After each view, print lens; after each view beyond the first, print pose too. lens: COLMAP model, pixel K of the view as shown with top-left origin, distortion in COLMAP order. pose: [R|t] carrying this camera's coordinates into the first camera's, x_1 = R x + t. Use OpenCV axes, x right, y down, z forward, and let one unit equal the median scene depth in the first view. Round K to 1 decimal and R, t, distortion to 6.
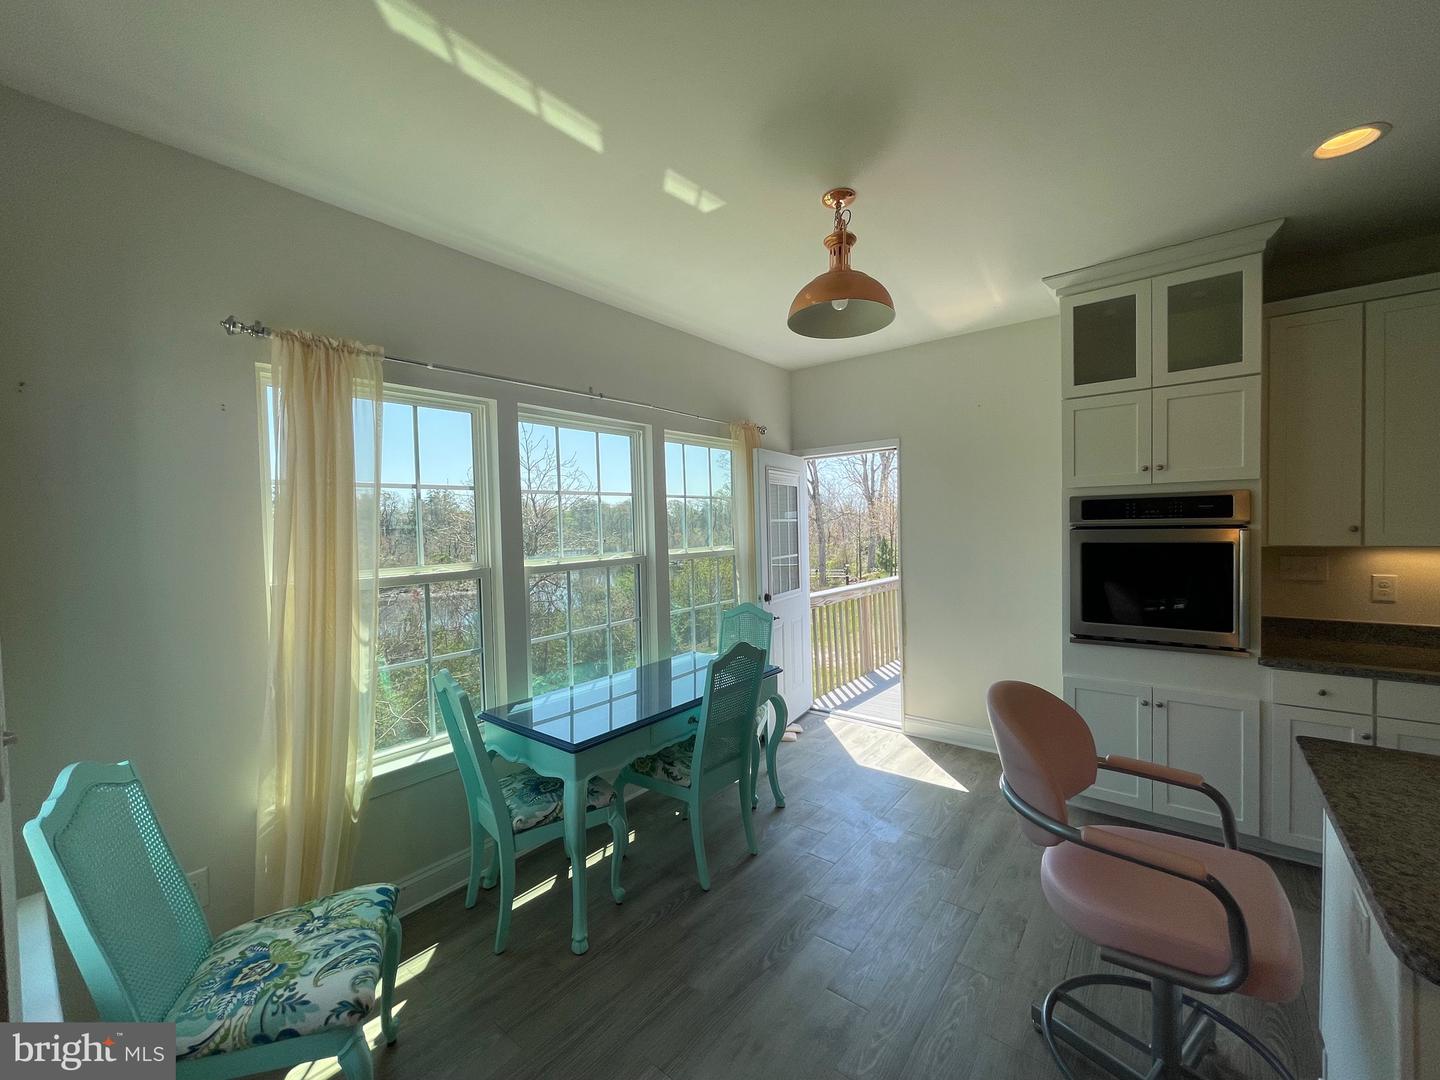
lens RADIAL K [[586.0, 0, 715.1], [0, 586.0, 538.4], [0, 0, 1]] dist [-0.000949, -0.000401]
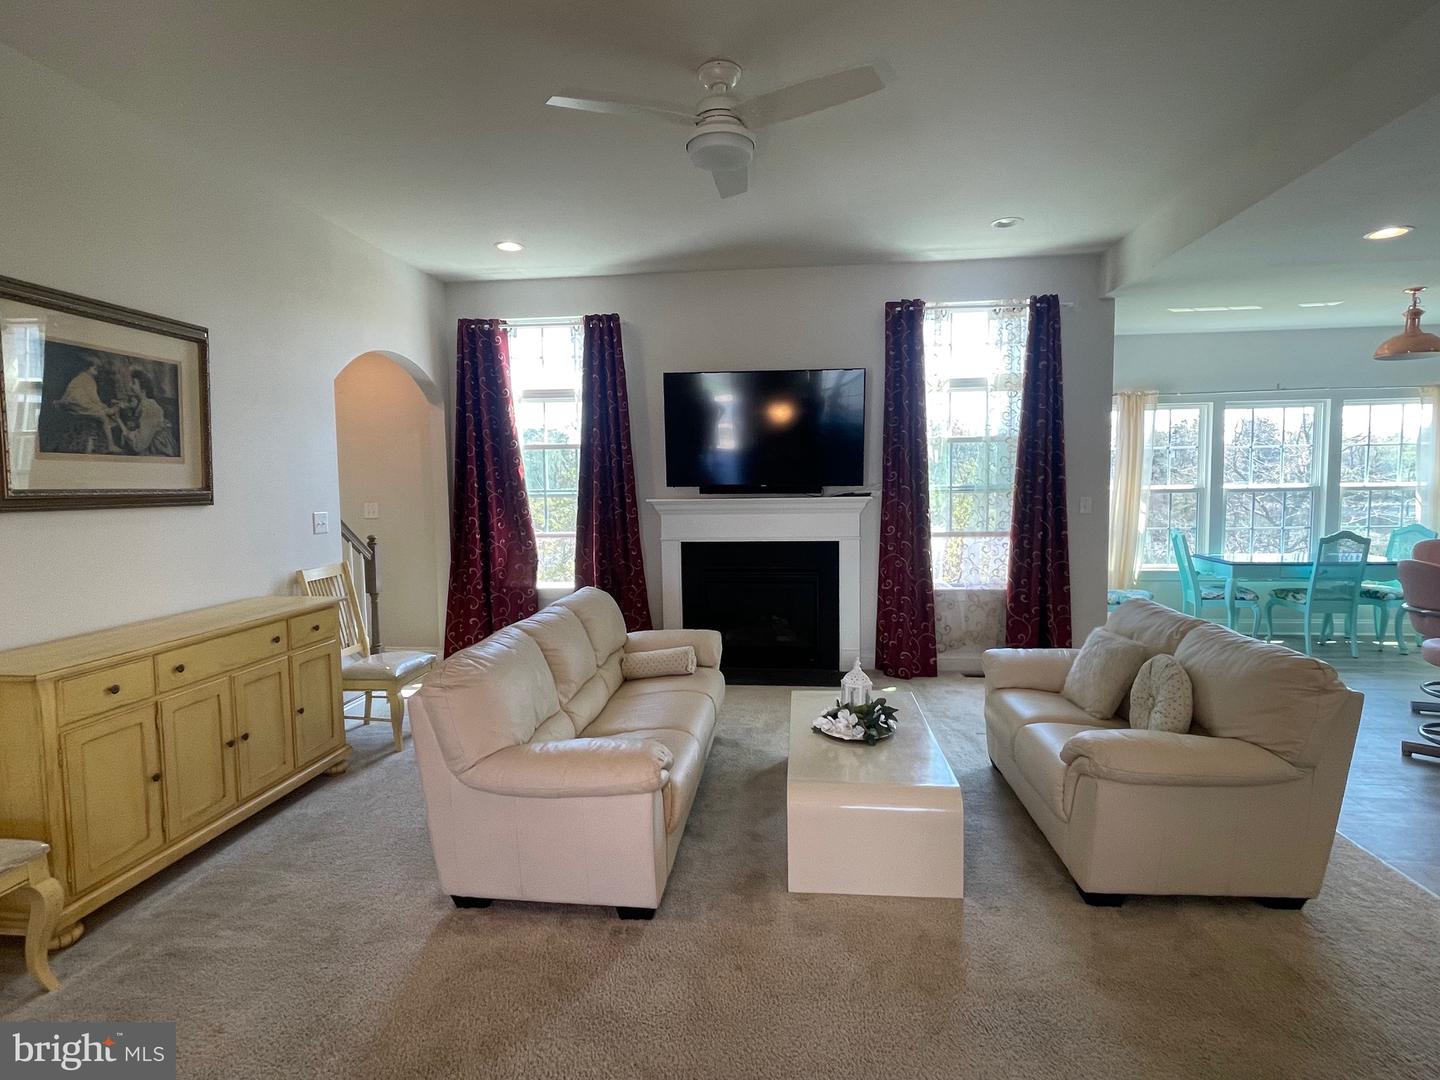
lens RADIAL K [[750.8, 0, 723.2], [0, 750.8, 537.5], [0, 0, 1]] dist [-0.000345, -0.003773]
pose [[0.539032, 0.084093, -0.838077, 0.979043], [-0.018382, 0.995941, 0.088110, 0.026855], [0.842084, -0.032089, 0.538390, -1.941483]]
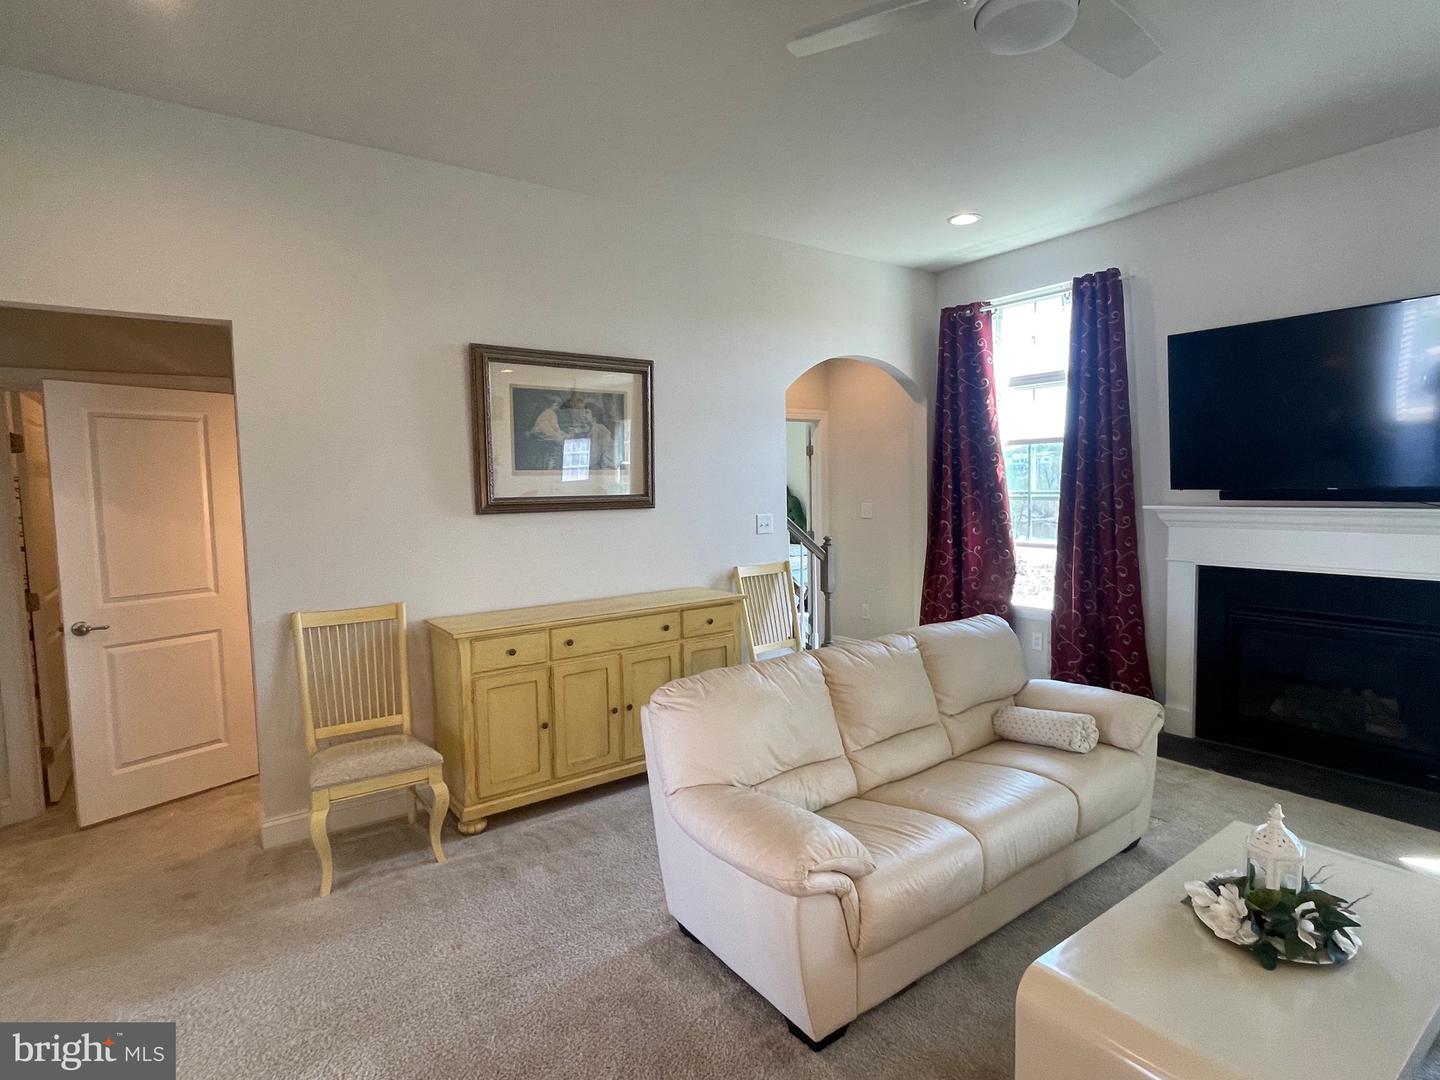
lens RADIAL K [[750.8, 0, 723.4], [0, 750.8, 536.7], [0, 0, 1]] dist [-0.000345, -0.003773]
pose [[-0.261788, 0.102614, -0.959655, 0.825501], [0.010201, 0.994570, 0.103564, -0.010137], [0.965071, 0.017323, -0.261414, -1.227598]]
